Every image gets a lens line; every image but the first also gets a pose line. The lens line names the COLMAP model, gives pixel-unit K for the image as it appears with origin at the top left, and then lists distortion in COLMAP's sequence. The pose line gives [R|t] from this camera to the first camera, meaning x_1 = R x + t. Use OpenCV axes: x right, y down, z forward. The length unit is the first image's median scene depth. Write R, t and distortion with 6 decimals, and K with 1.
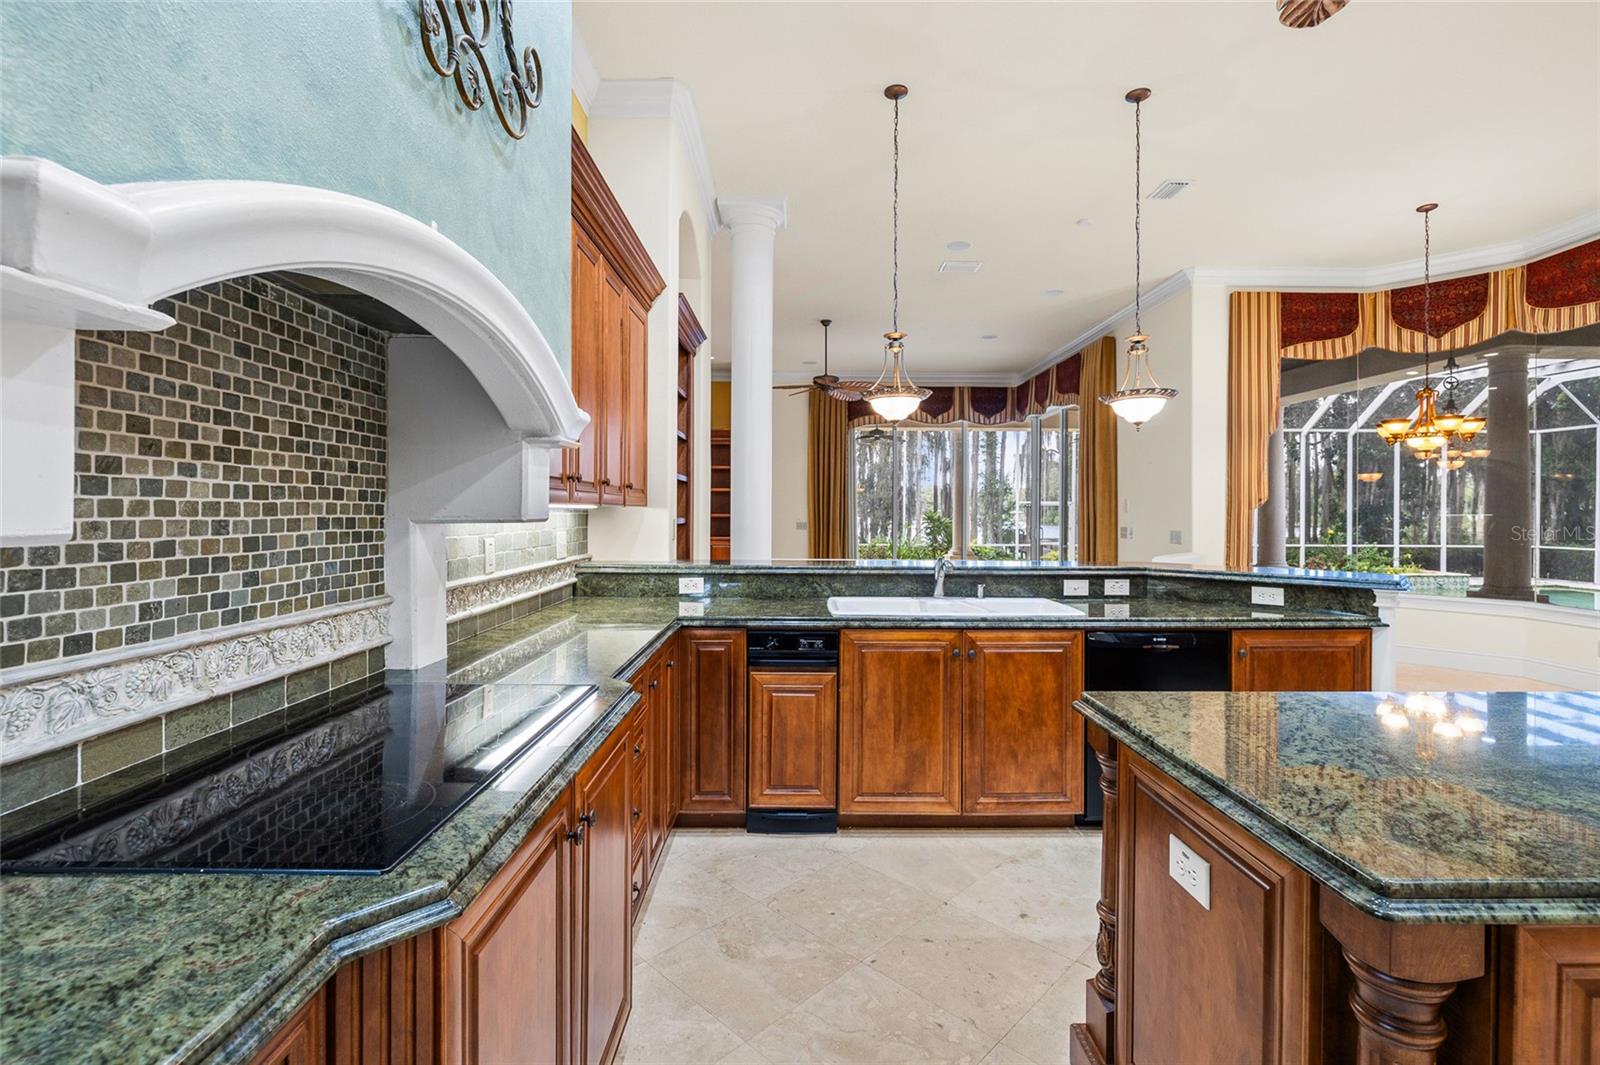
lens RADIAL K [[711.7, 0, 800.4], [0, 711.7, 511.2], [0, 0, 1]] dist [-0.010290, 0.002750]
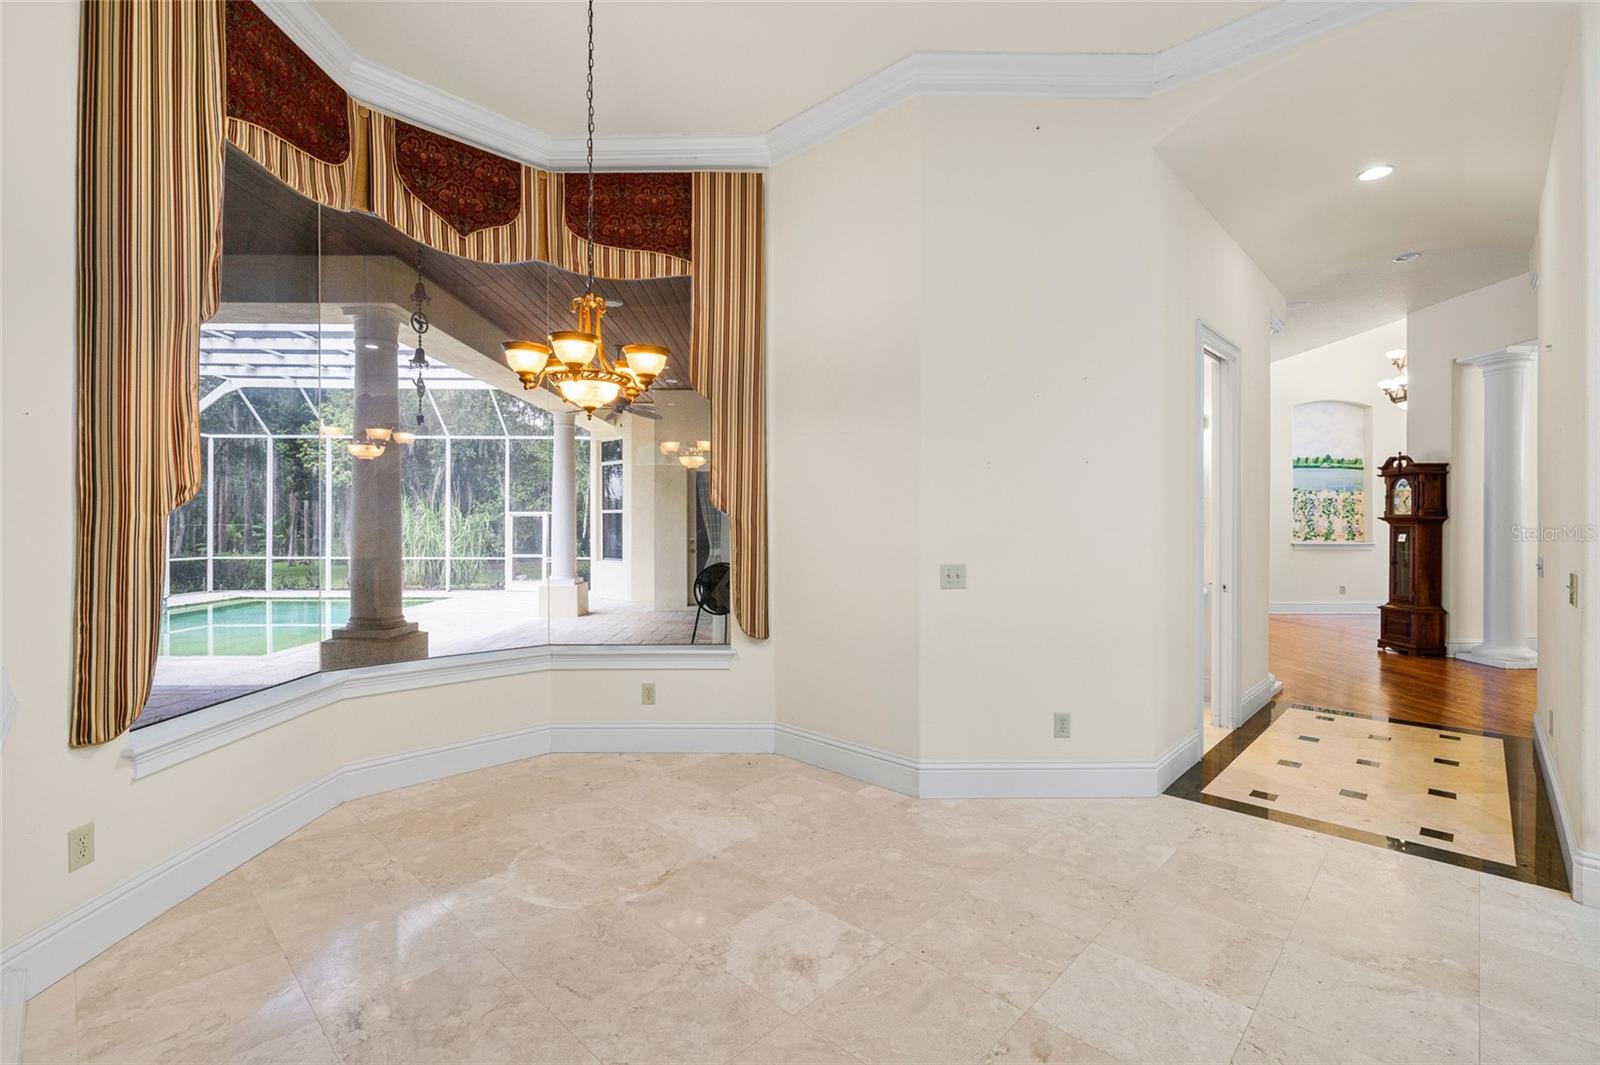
lens RADIAL K [[711.7, 0, 796.0], [0, 711.7, 526.4], [0, 0, 1]] dist [-0.010290, 0.002750]
pose [[-0.009867, -0.008695, 0.999914, 0.395864], [0.000404, 0.999962, 0.008700, -0.000438], [-0.999951, 0.000490, -0.009863, 0.985454]]
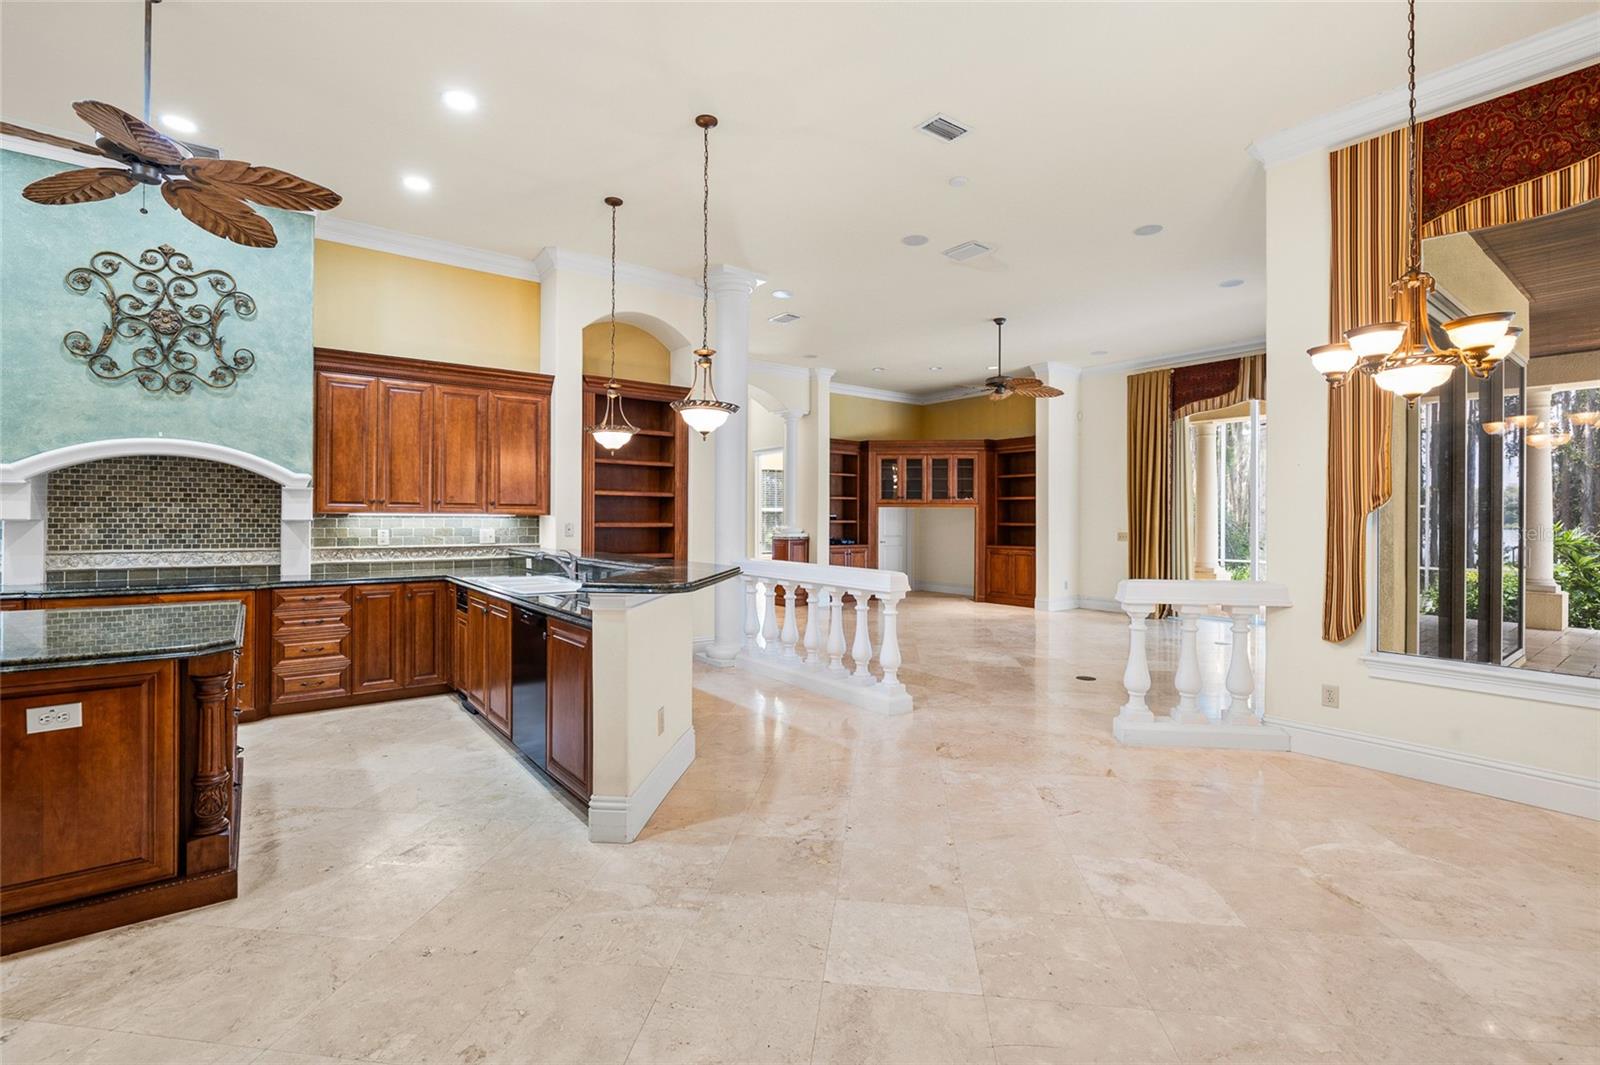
lens RADIAL K [[711.7, 0, 800.5], [0, 711.7, 517.8], [0, 0, 1]] dist [-0.010290, 0.002750]
pose [[0.604221, -0.002483, -0.796813, 1.188980], [-0.001956, 0.999988, -0.004599, 0.005652], [0.796815, 0.004338, 0.604208, 0.404948]]
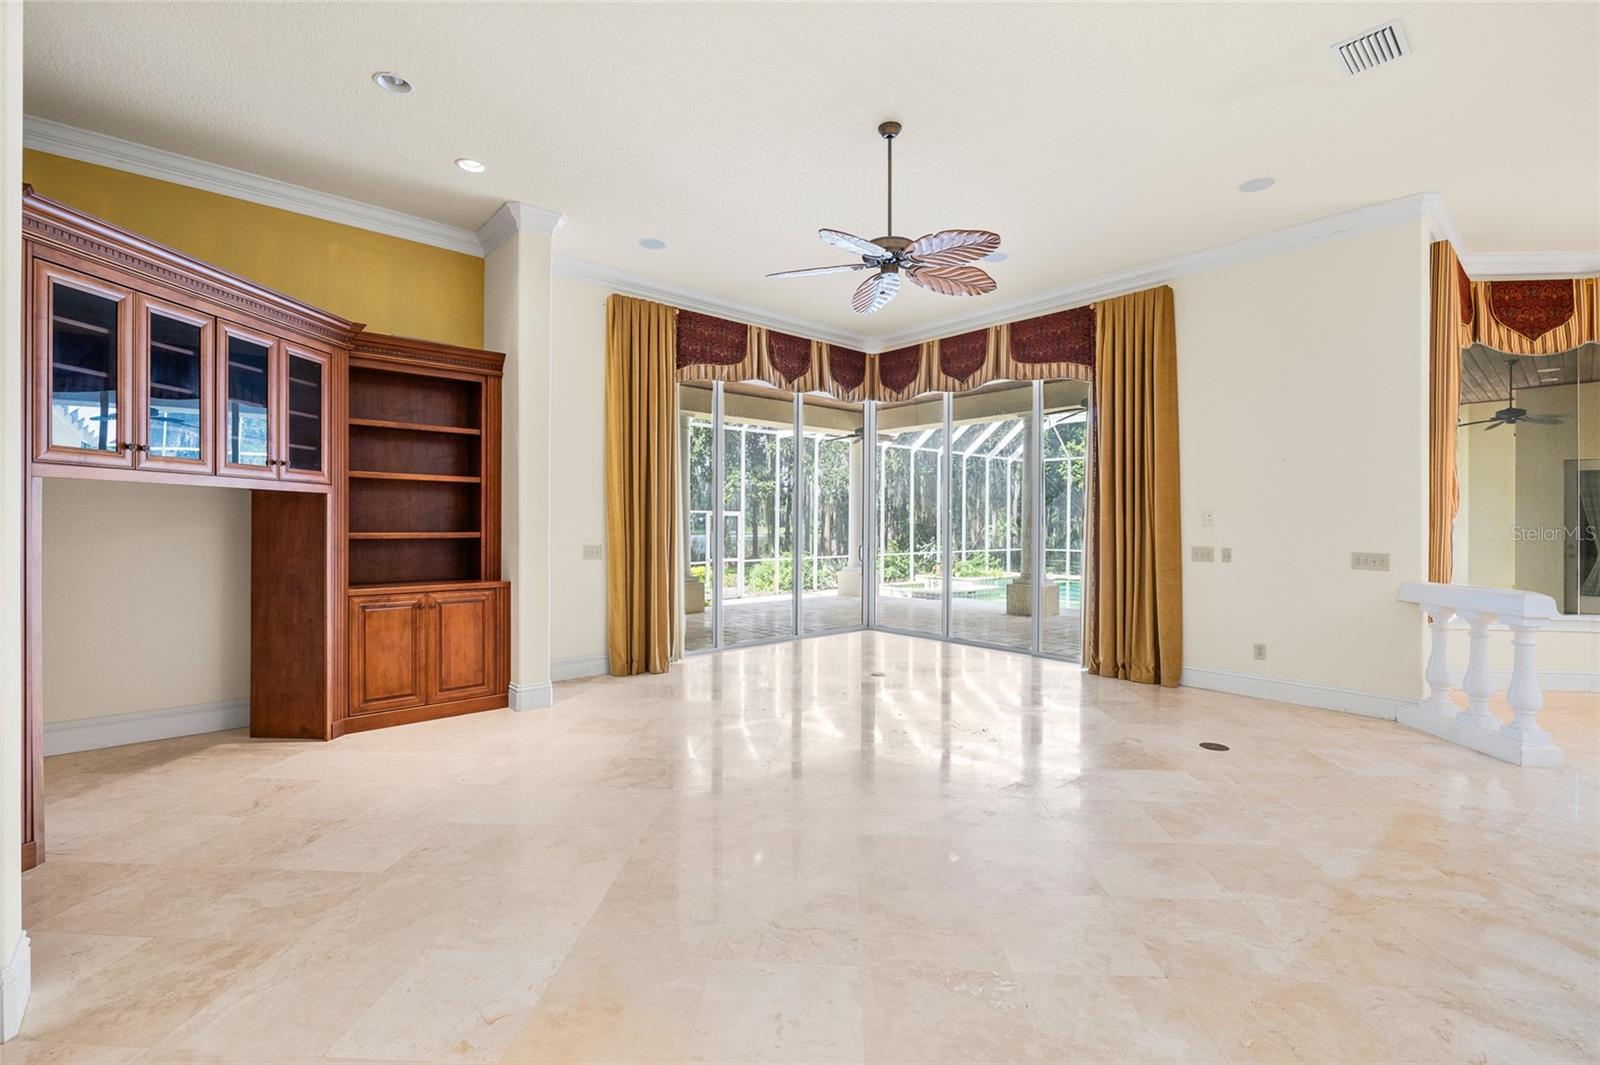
lens RADIAL K [[711.7, 0, 800.0], [0, 711.7, 518.3], [0, 0, 1]] dist [-0.010290, 0.002750]
pose [[0.751900, 0.002884, 0.659271, -0.607843], [-0.000559, 0.999993, -0.003736, -0.006980], [-0.659277, 0.002441, 0.751896, 1.282768]]
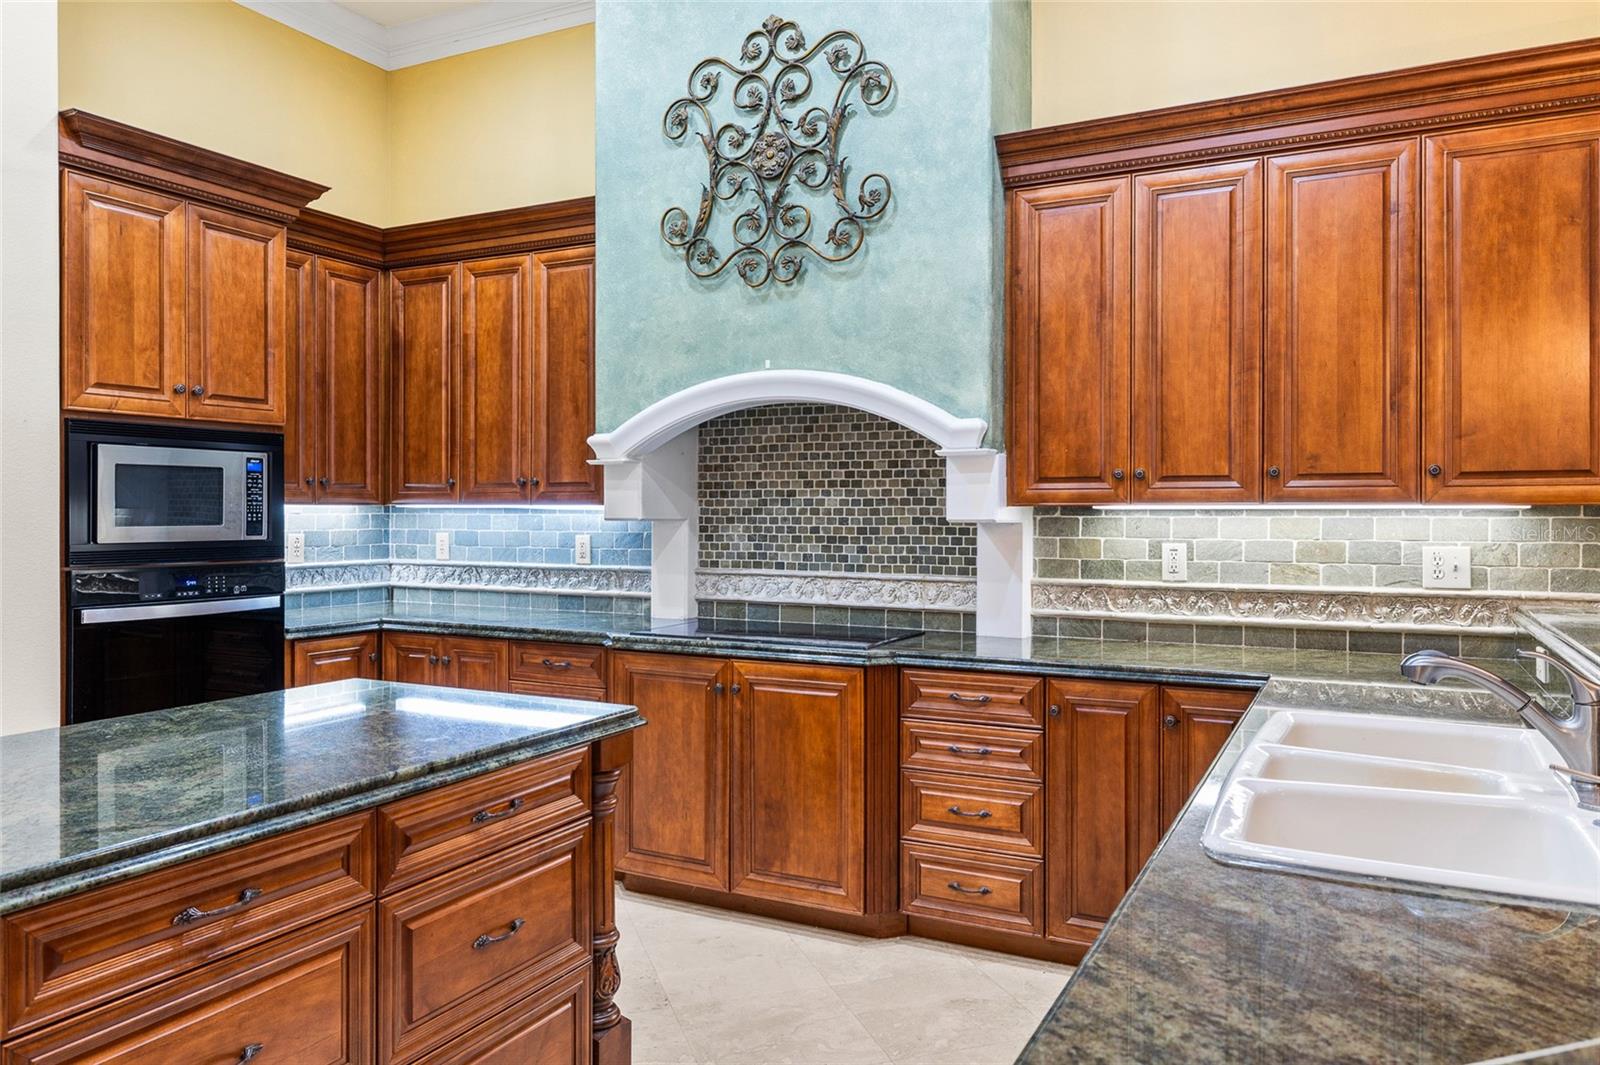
lens RADIAL K [[1118.0, 0, 801.1], [0, 1118.0, 515.9], [0, 0, 1]] dist [0.001316, -0.002510]
pose [[-0.463309, -0.001364, -0.886196, 0.605682], [-0.002543, 0.999997, -0.000210, 0.002811], [0.886193, 0.002156, -0.463311, 0.712054]]
